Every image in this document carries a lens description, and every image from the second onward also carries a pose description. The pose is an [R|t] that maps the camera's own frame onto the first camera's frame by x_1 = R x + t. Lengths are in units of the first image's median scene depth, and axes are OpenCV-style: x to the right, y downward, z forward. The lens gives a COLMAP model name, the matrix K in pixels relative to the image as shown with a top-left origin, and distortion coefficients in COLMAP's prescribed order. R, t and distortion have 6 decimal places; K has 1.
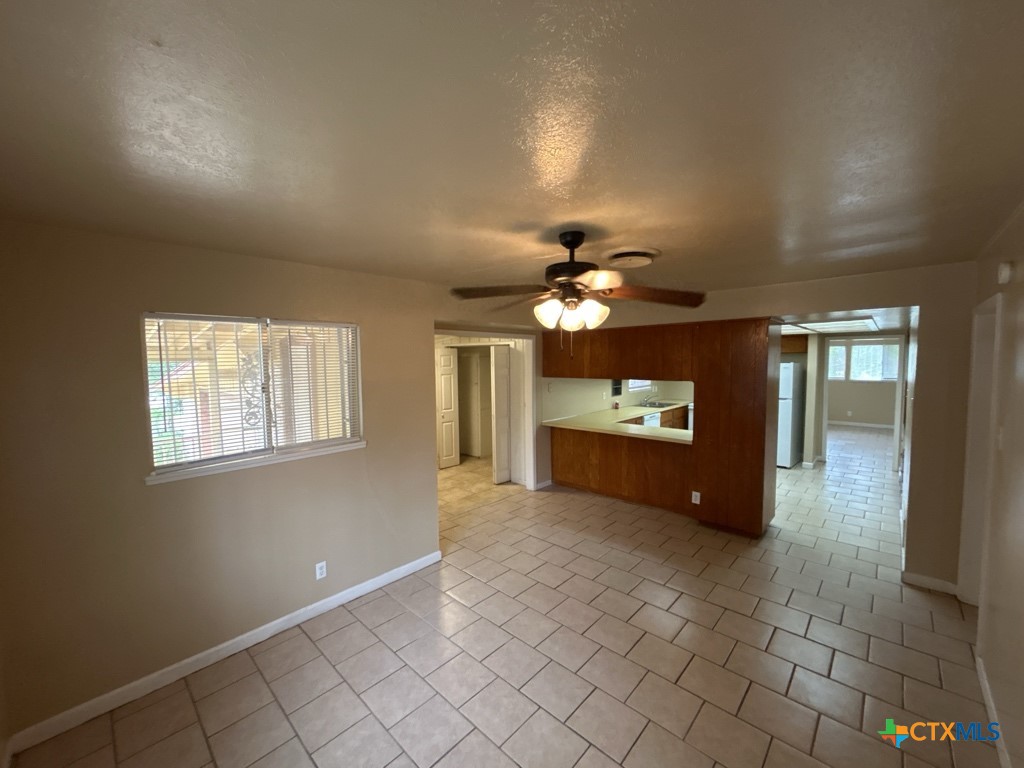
lens RADIAL K [[412.4, 0, 518.0], [0, 412.4, 398.5], [0, 0, 1]] dist [0.002633, 0.001255]
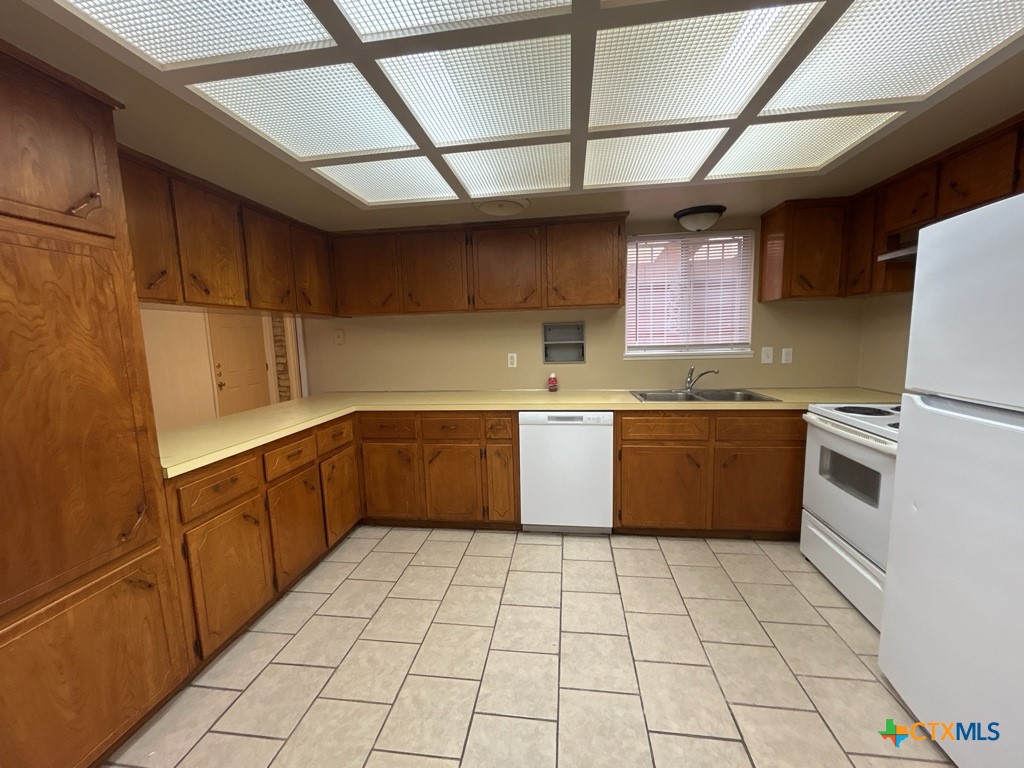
lens RADIAL K [[412.4, 0, 514.6], [0, 412.4, 385.5], [0, 0, 1]] dist [0.002633, 0.001255]
pose [[0.565015, 0.091632, -0.819977, 0.770382], [-0.057018, 0.995774, 0.071988, -0.016045], [0.823108, 0.006079, 0.567852, 0.913767]]
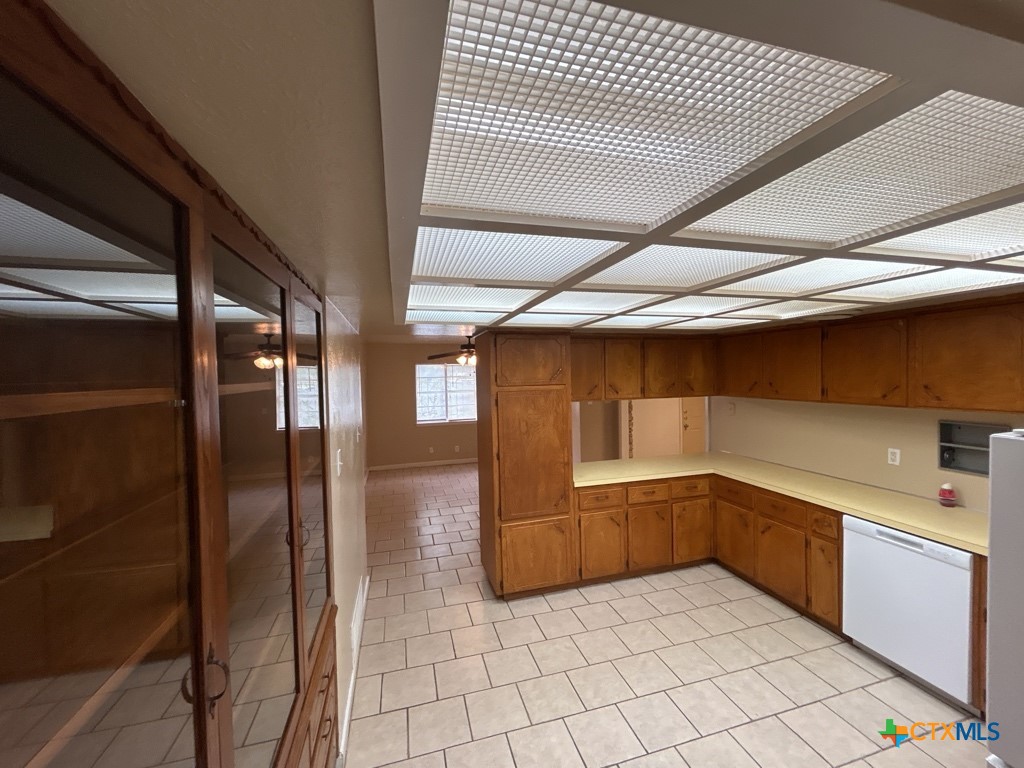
lens RADIAL K [[412.4, 0, 513.3], [0, 412.4, 387.4], [0, 0, 1]] dist [0.002633, 0.001255]
pose [[-0.530160, 0.046245, -0.846635, 0.978639], [-0.056908, 0.994319, 0.089948, -0.118553], [0.845986, 0.095867, -0.524517, 1.111561]]
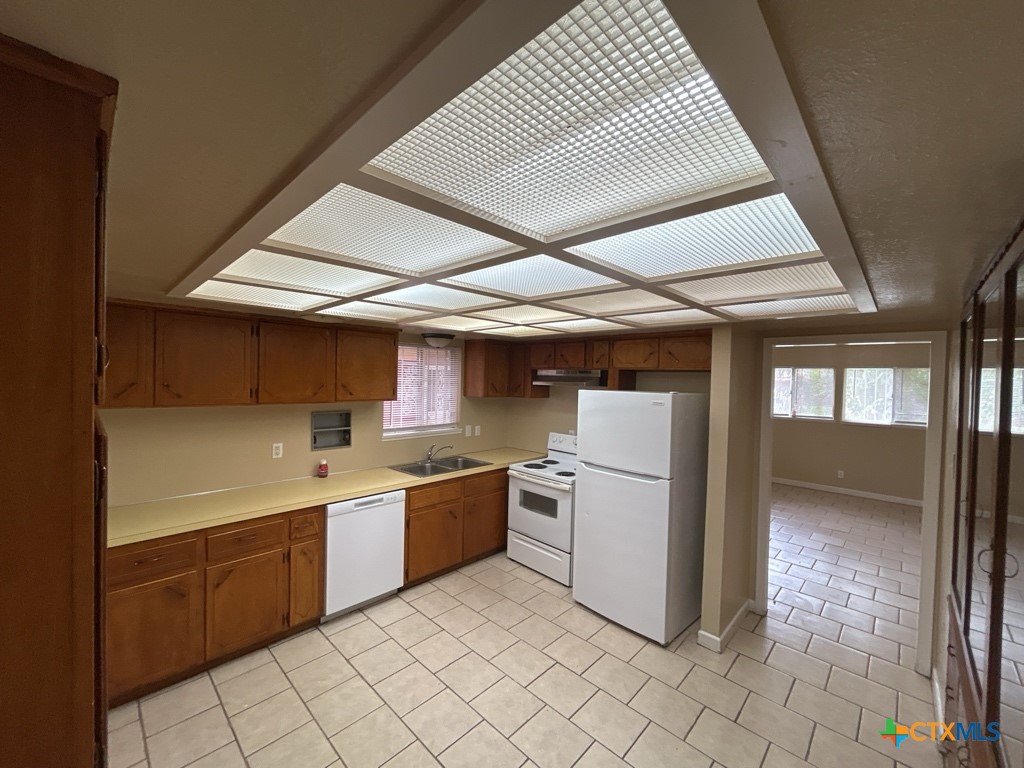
lens RADIAL K [[412.4, 0, 512.5], [0, 412.4, 385.4], [0, 0, 1]] dist [0.002633, 0.001255]
pose [[0.998881, 0.031048, -0.035681, 0.617156], [-0.033630, 0.996676, -0.074206, -0.068705], [0.033258, 0.075323, 0.996604, 0.676485]]
